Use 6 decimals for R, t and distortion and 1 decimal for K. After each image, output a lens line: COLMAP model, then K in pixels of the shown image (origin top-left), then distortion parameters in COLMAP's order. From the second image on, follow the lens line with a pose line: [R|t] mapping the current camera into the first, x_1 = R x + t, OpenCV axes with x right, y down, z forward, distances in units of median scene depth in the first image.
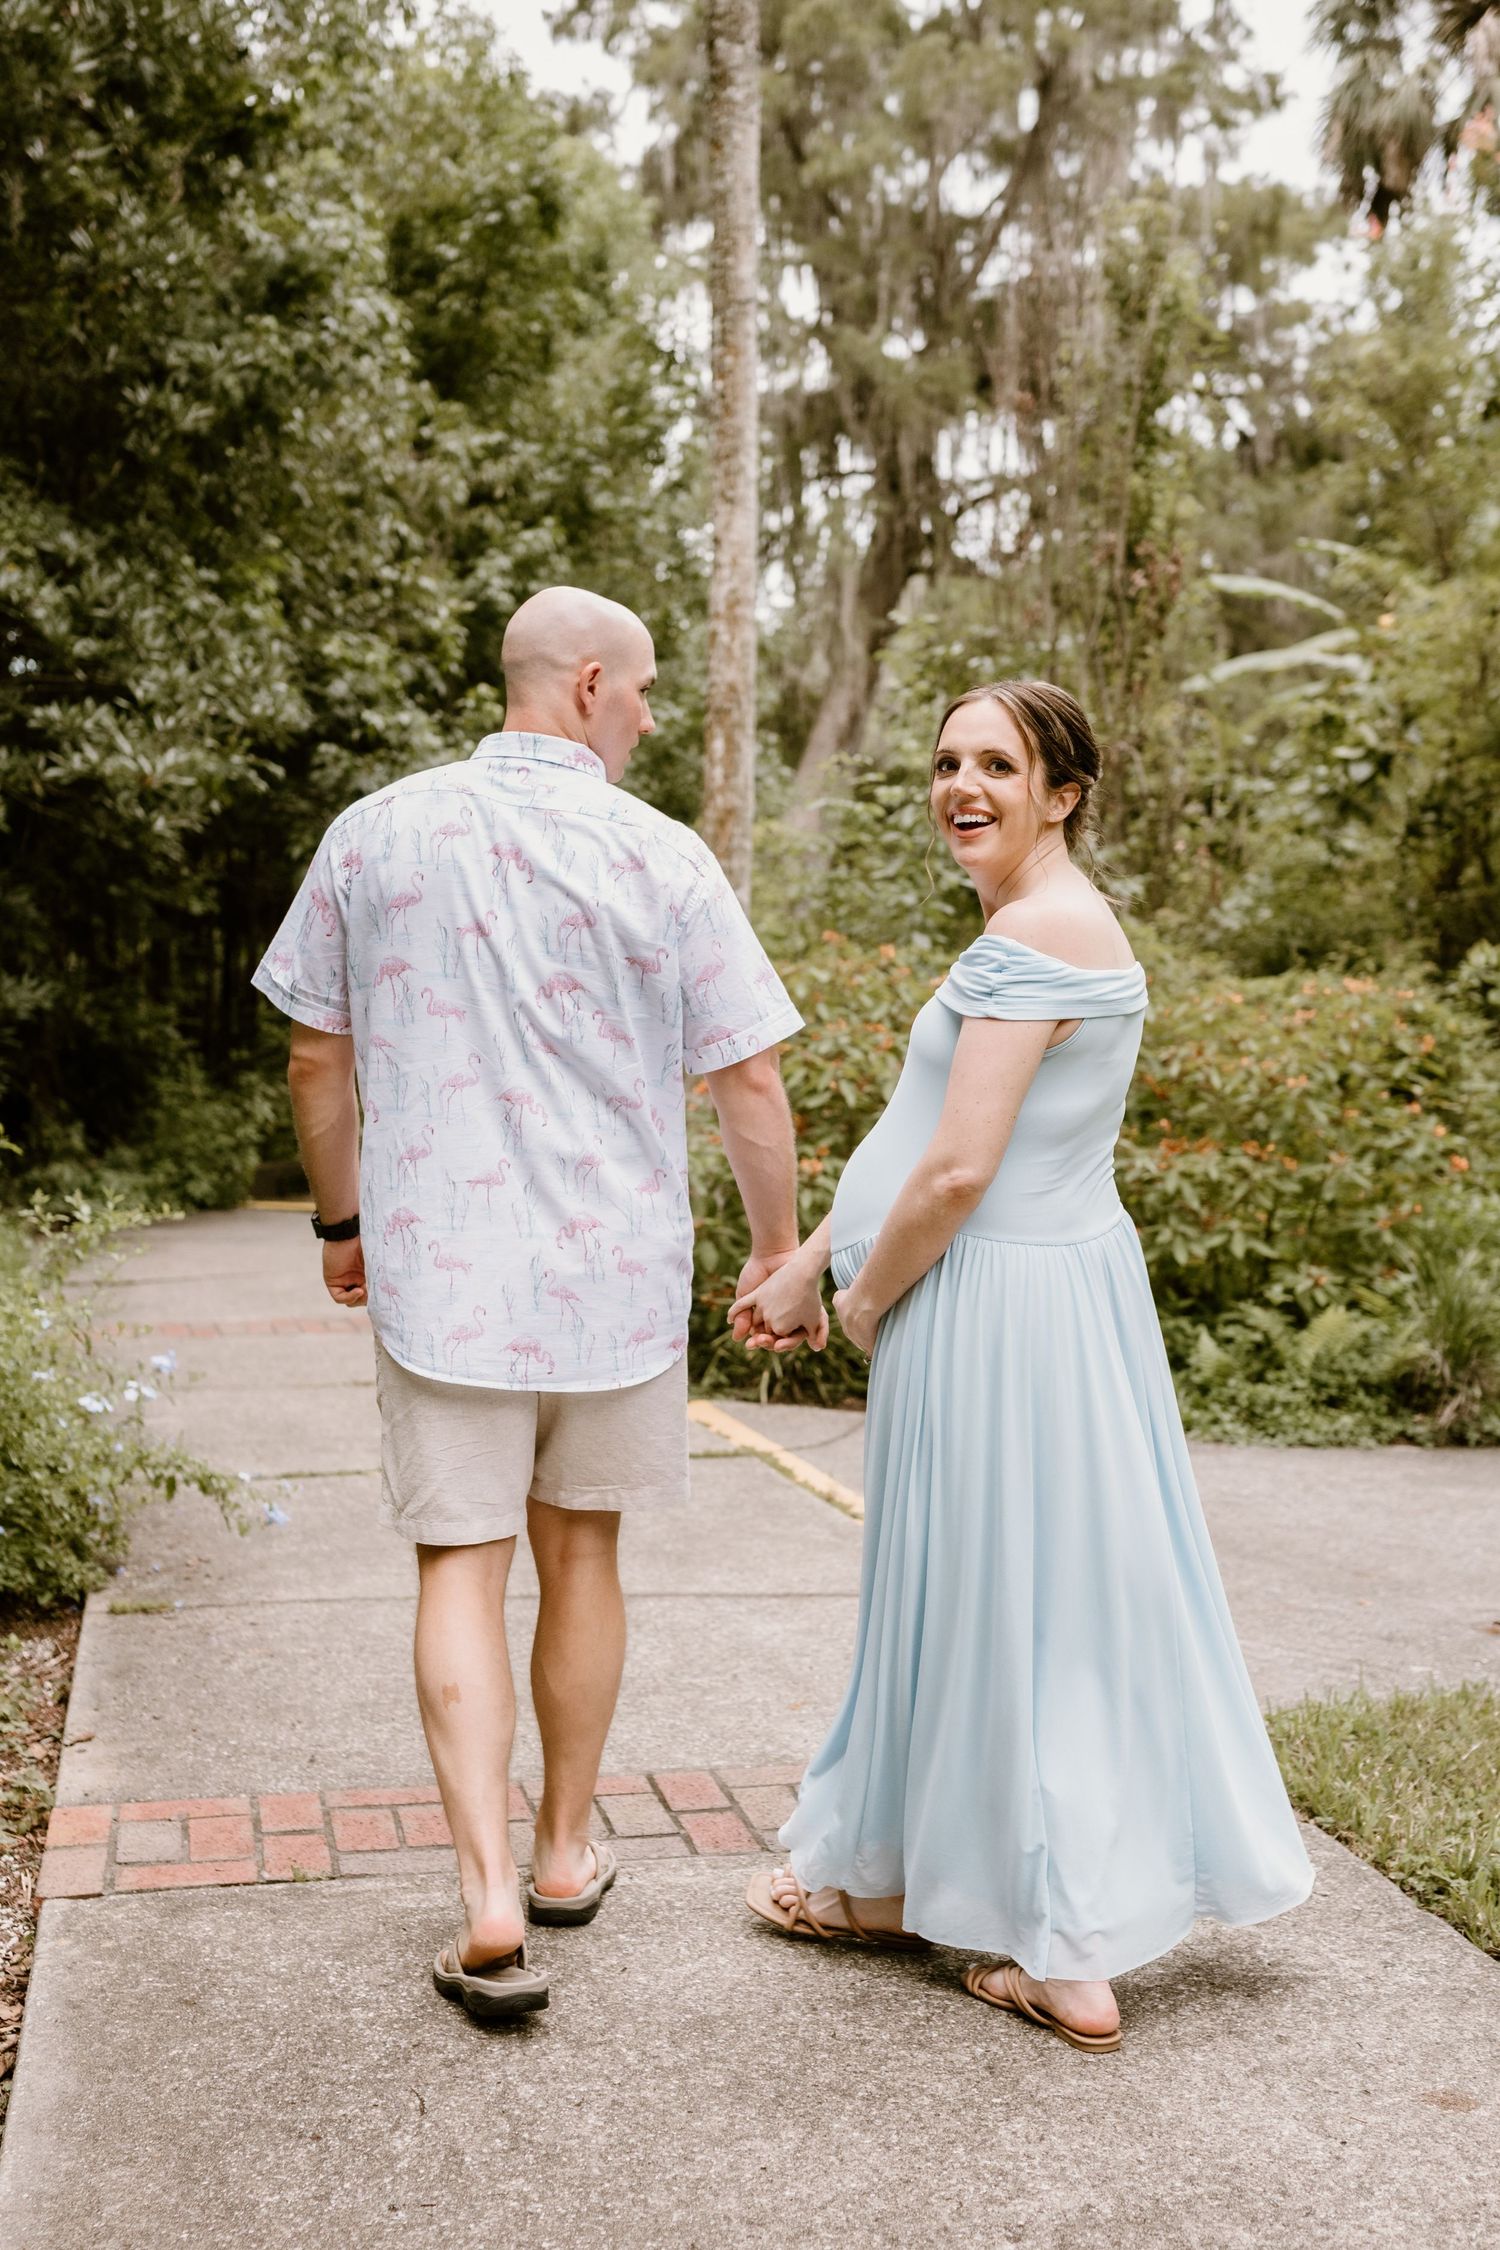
lens RADIAL K [[2549.0, 0, 675.7], [0, 2549.0, 1099.9], [0, 0, 1]] dist [-0.000993, 0.020001]
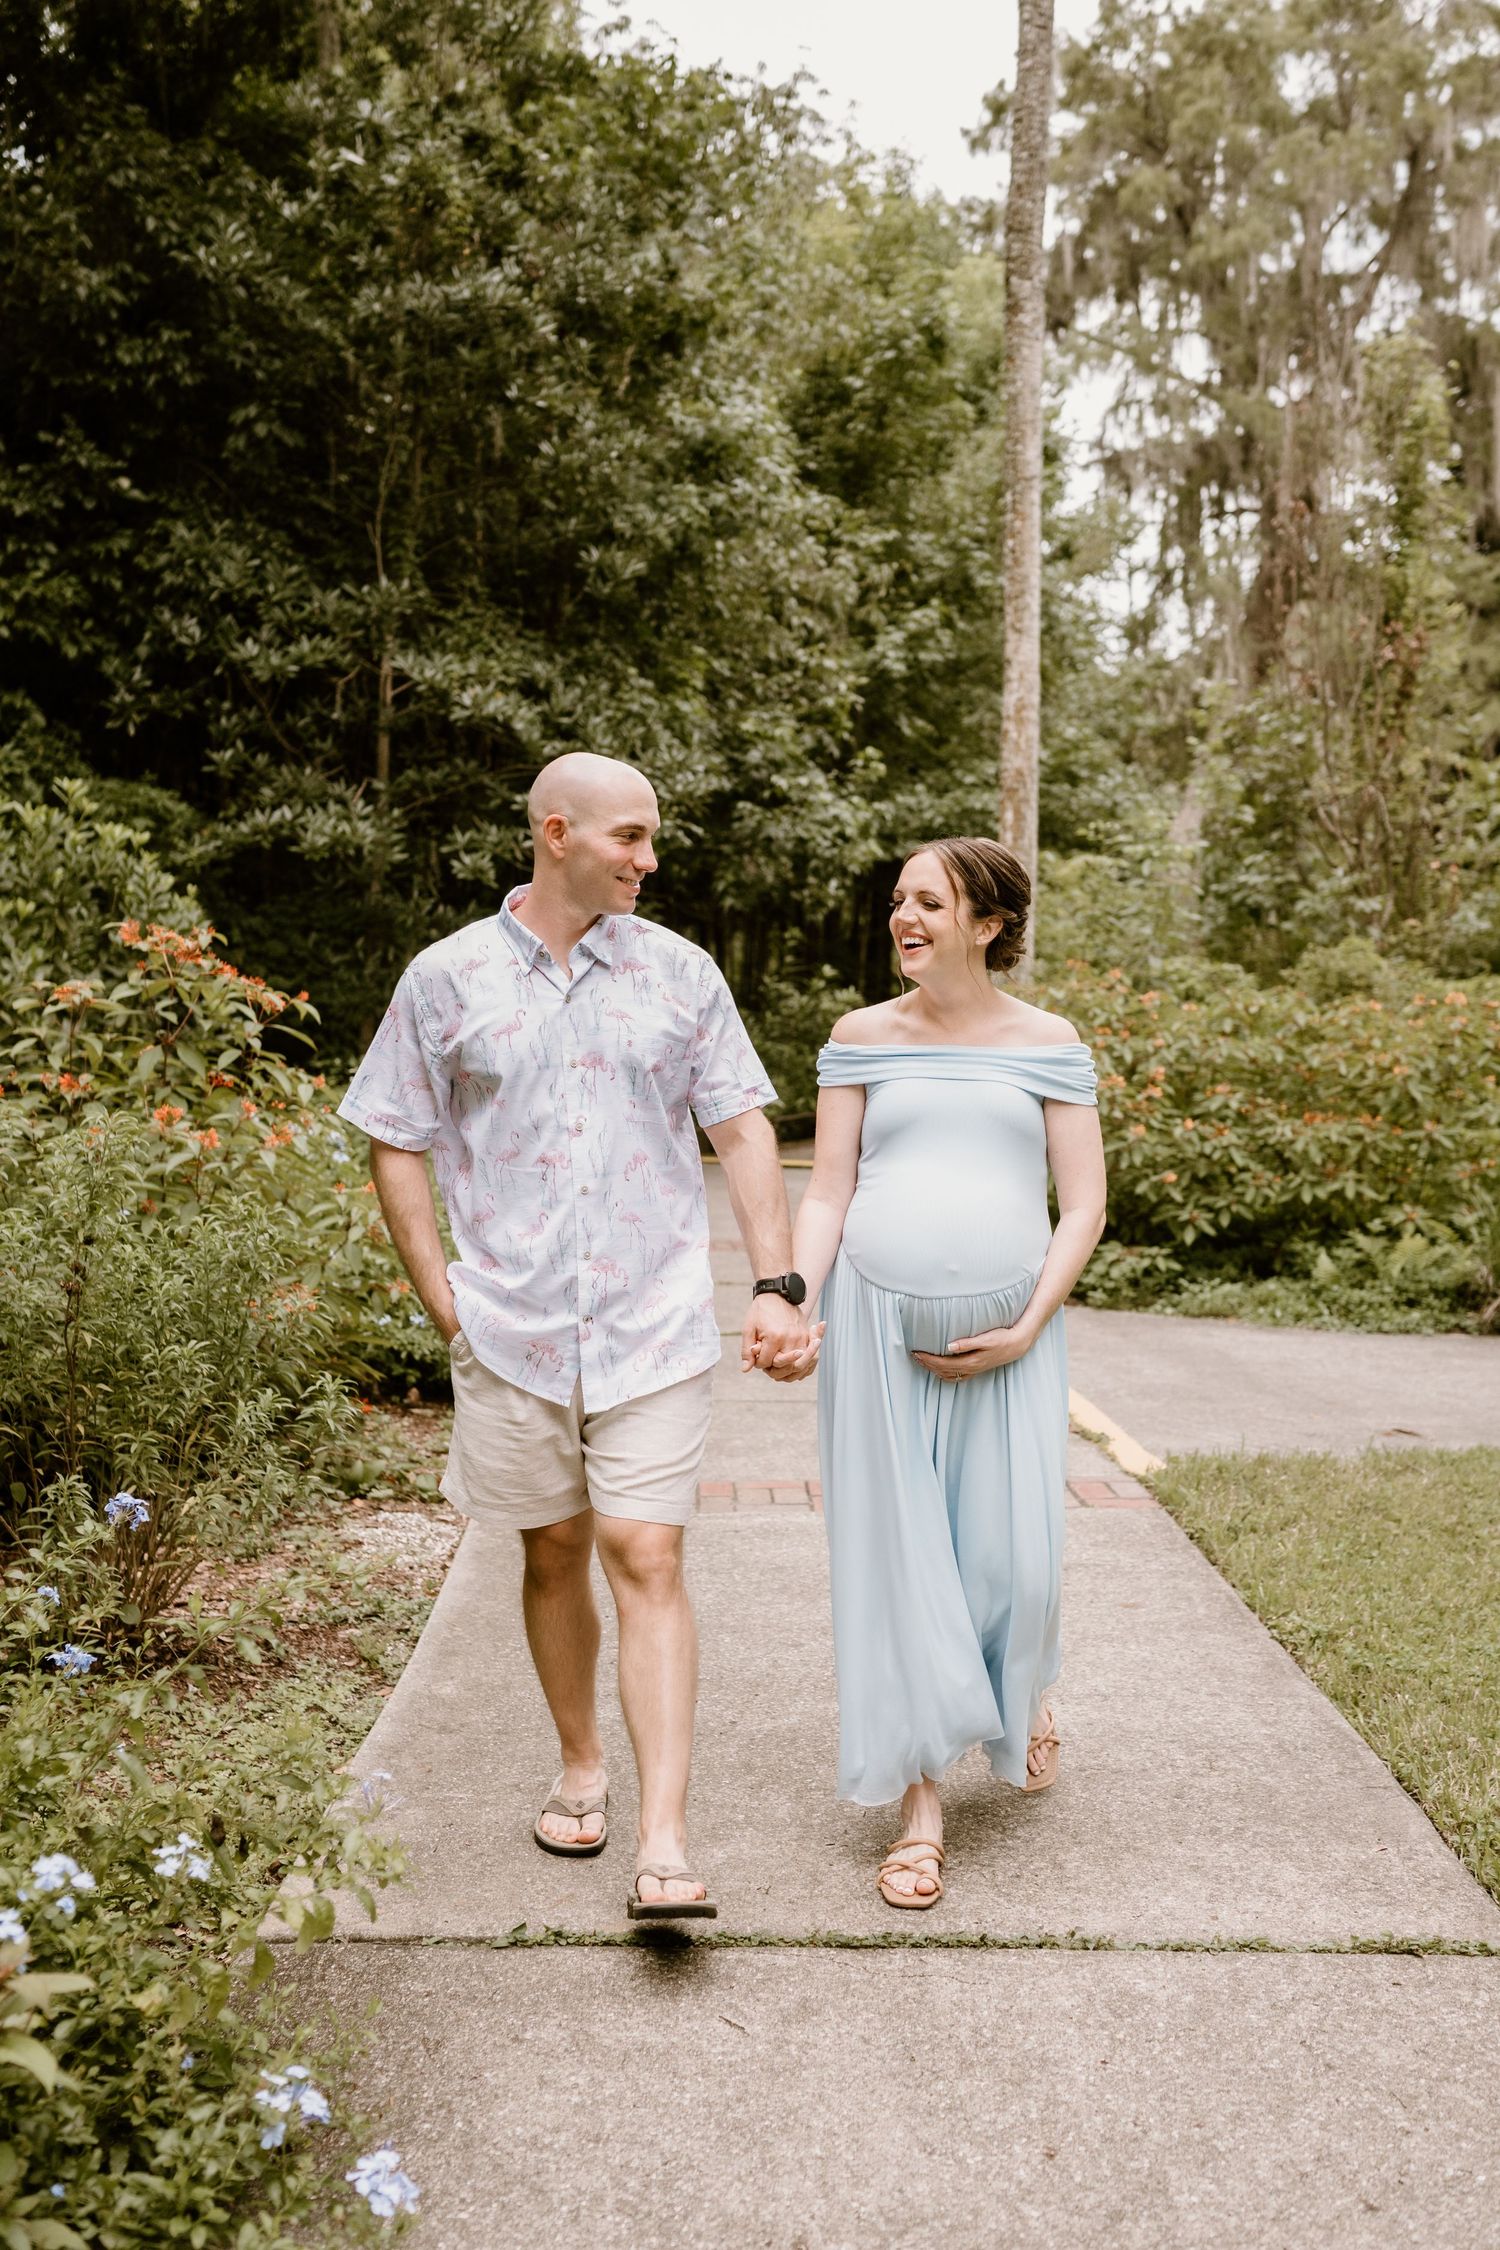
lens RADIAL K [[2317.2, 0, 702.5], [0, 2317.2, 1088.4], [0, 0, 1]] dist [0.009296, 0.006645]
pose [[0.983154, -0.004965, -0.182713, 0.056082], [0.007025, 0.999919, 0.010631, -0.007213], [0.182645, -0.011735, 0.983109, -0.157585]]
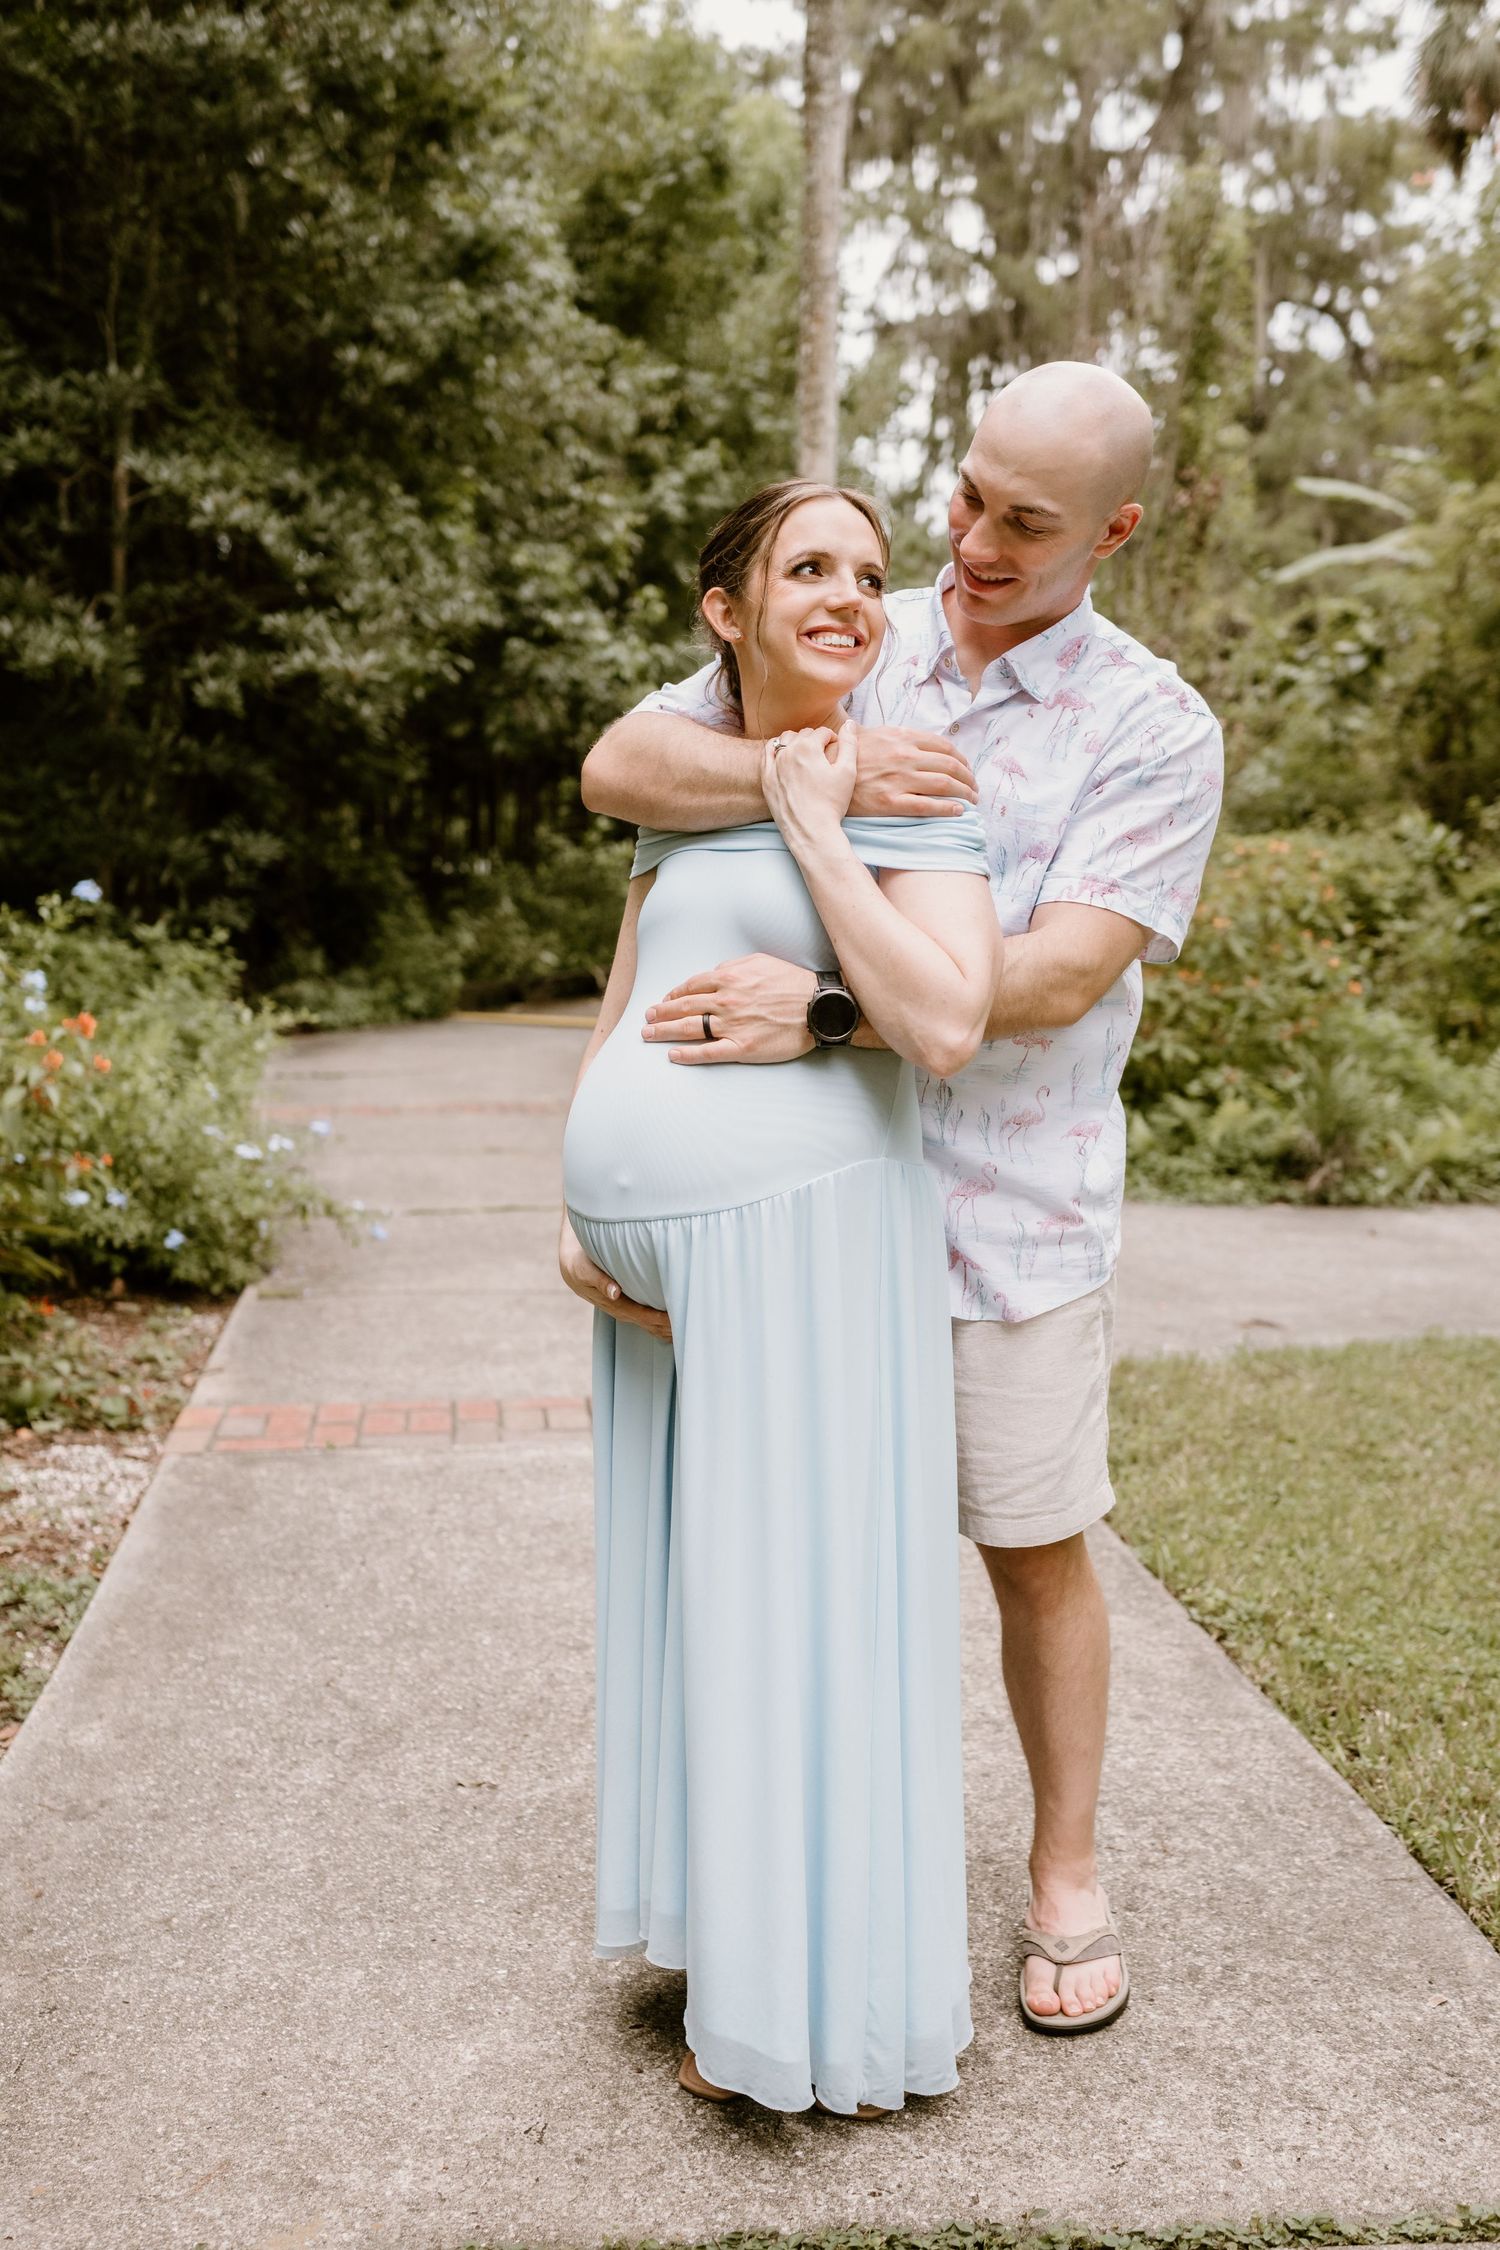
lens RADIAL K [[2199.3, 0, 748.2], [0, 2199.3, 1137.0], [0, 0, 1]] dist [0.001026, 0.006565]
pose [[0.998112, 0.010745, -0.060467, 0.040859], [-0.005069, 0.995629, 0.093258, -0.001003], [0.061205, -0.092776, 0.993804, -0.063334]]
